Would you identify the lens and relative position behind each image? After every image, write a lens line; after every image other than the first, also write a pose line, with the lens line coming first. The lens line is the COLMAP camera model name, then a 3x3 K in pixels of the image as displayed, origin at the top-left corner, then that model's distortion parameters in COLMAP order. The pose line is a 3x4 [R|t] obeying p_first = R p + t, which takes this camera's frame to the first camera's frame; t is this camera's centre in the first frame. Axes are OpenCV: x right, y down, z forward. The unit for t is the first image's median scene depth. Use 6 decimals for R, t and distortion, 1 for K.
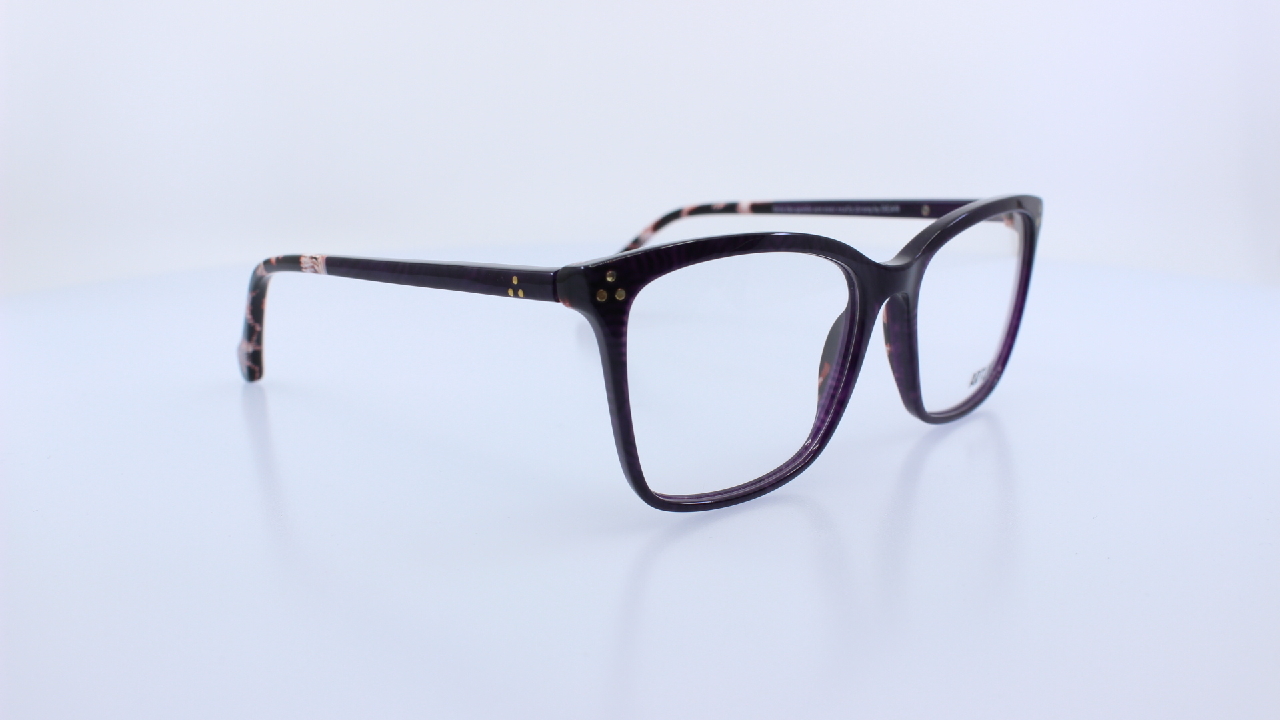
lens RADIAL K [[1295.6, 0, 639.7], [0, 1295.6, 344.7], [0, 0, 1]] dist [-0.125561, 0.018440]
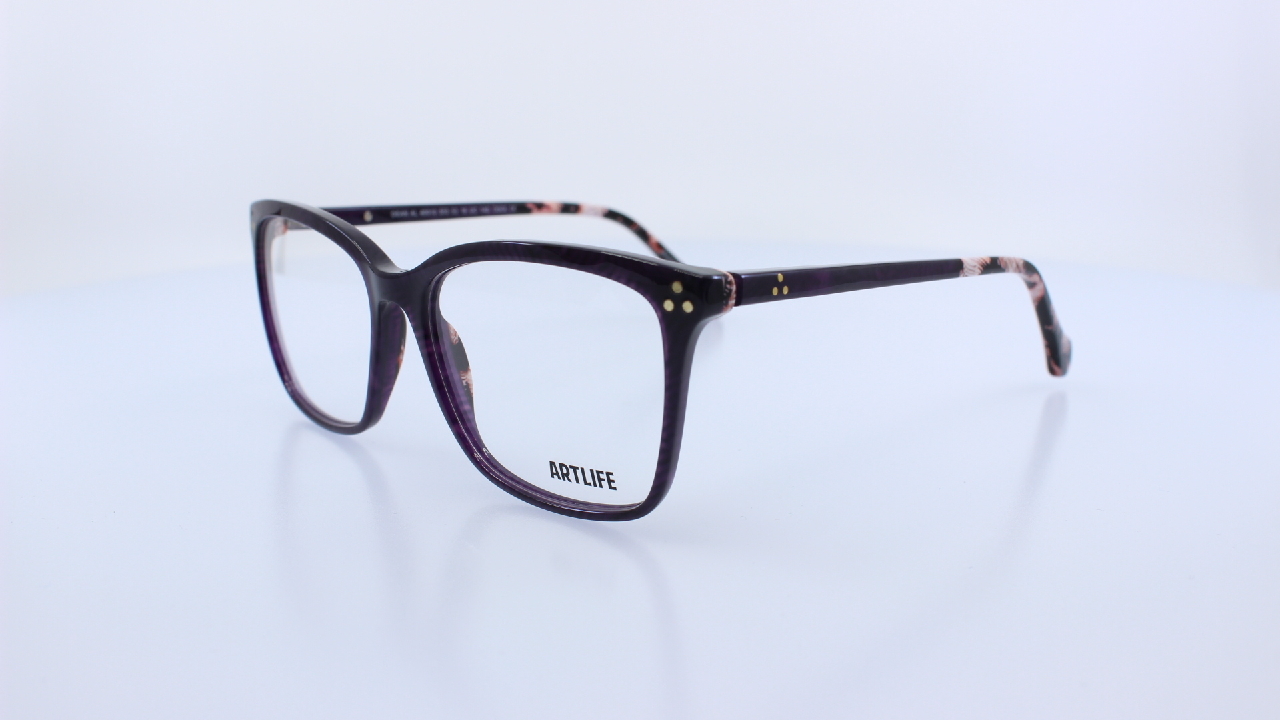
lens RADIAL K [[1284.4, 0, 644.3], [0, 1284.4, 359.5], [0, 0, 1]] dist [-0.095420, 0.003077]
pose [[0.007068, 0.238054, -0.971226, 1.085733], [-0.212857, 0.949350, 0.231143, -0.247447], [0.977058, 0.205099, 0.057382, 1.068934]]
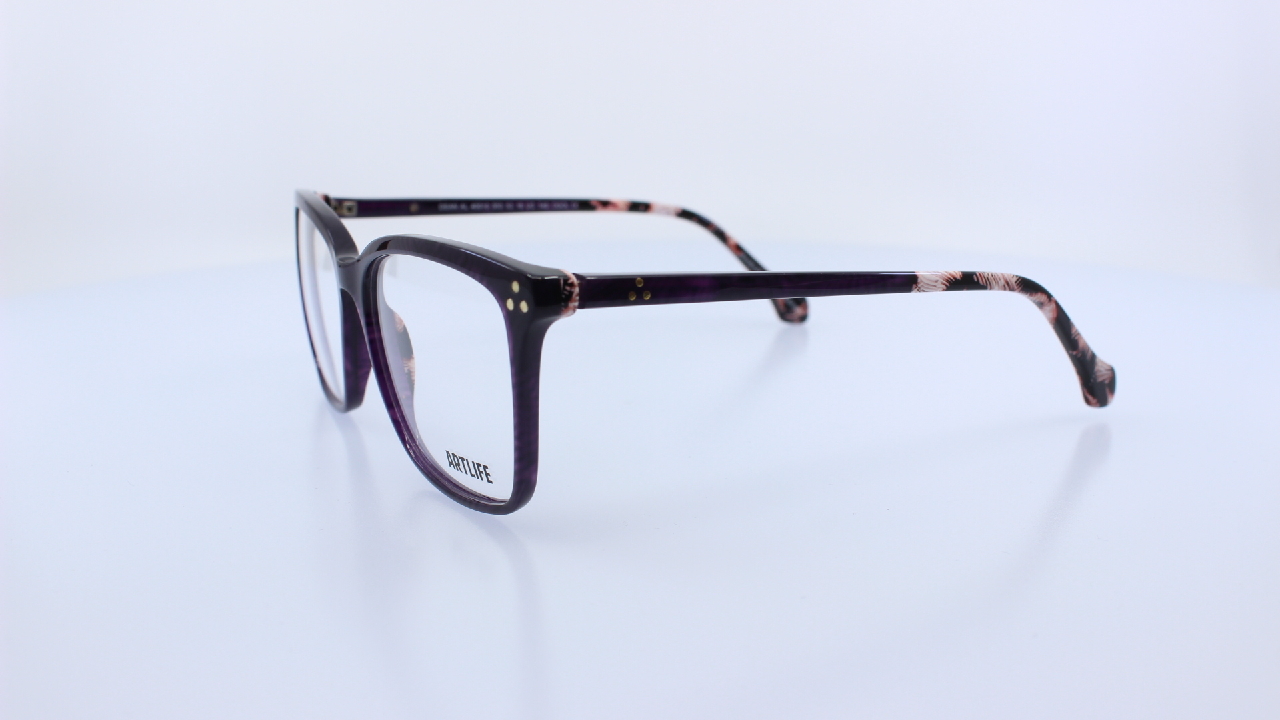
lens RADIAL K [[1295.6, 0, 639.7], [0, 1295.6, 344.7], [0, 0, 1]] dist [-0.125561, 0.018440]
pose [[-0.259699, 0.220589, -0.940158, 1.053955], [-0.203541, 0.939187, 0.276585, -0.311798], [0.943995, 0.263190, -0.199007, 1.350298]]
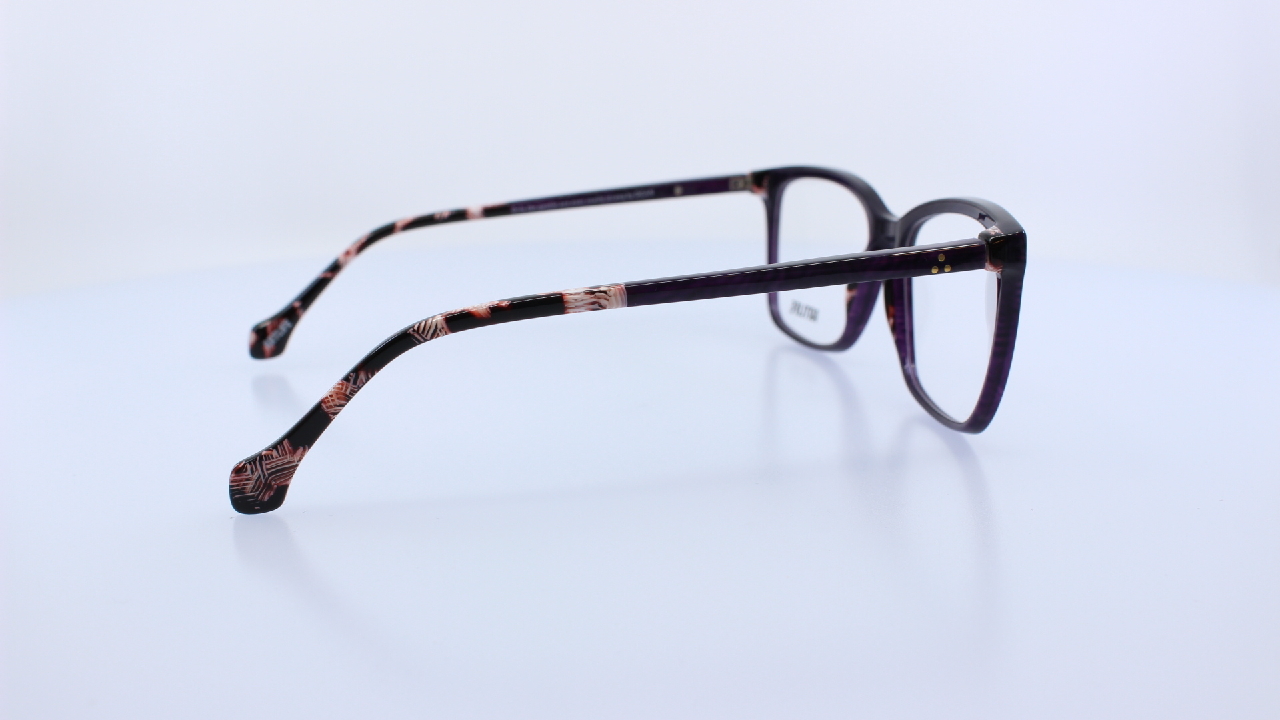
lens RADIAL K [[1295.6, 0, 639.7], [0, 1295.6, 344.7], [0, 0, 1]] dist [-0.125561, 0.018440]
pose [[0.502419, -0.187770, 0.843989, -0.951897], [0.194036, 0.975722, 0.101570, -0.113306], [-0.842571, 0.112734, 0.526655, 0.527662]]
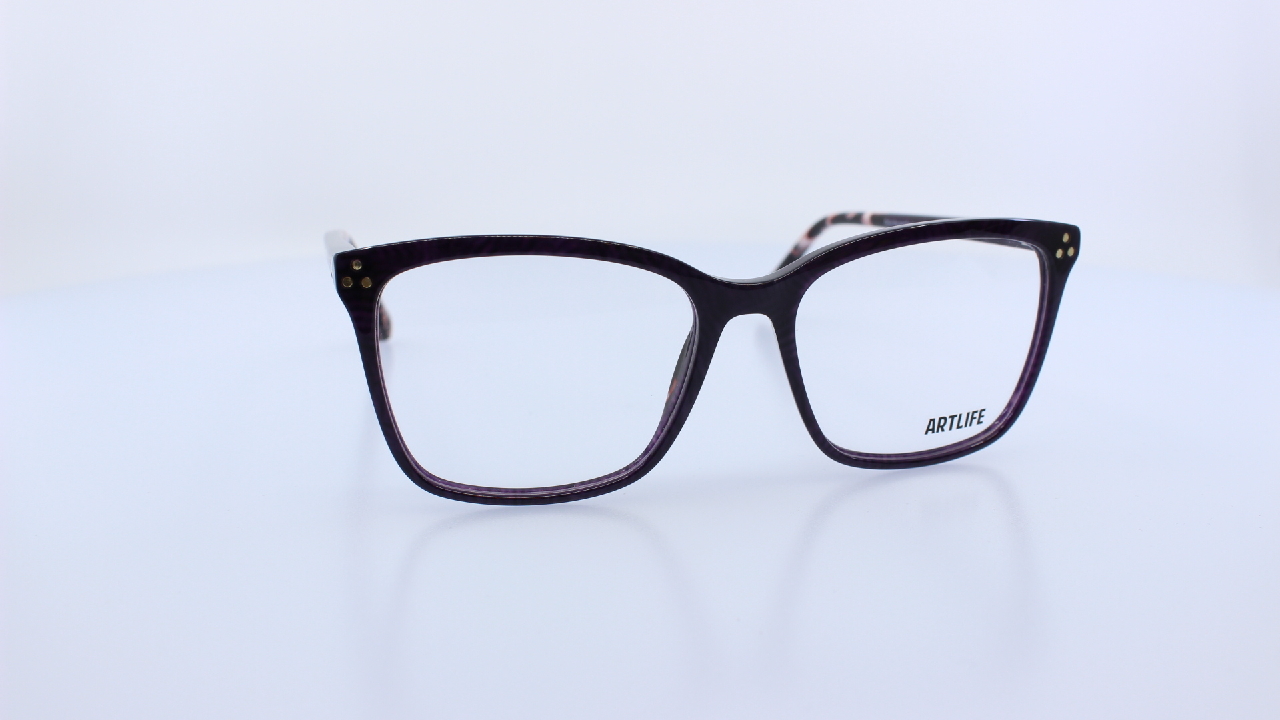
lens RADIAL K [[1295.6, 0, 639.7], [0, 1295.6, 344.7], [0, 0, 1]] dist [-0.125561, 0.018440]
pose [[0.864636, 0.128686, -0.485638, 0.545205], [-0.115778, 0.991659, 0.056642, -0.057467], [0.488876, 0.007252, 0.872323, 0.145403]]
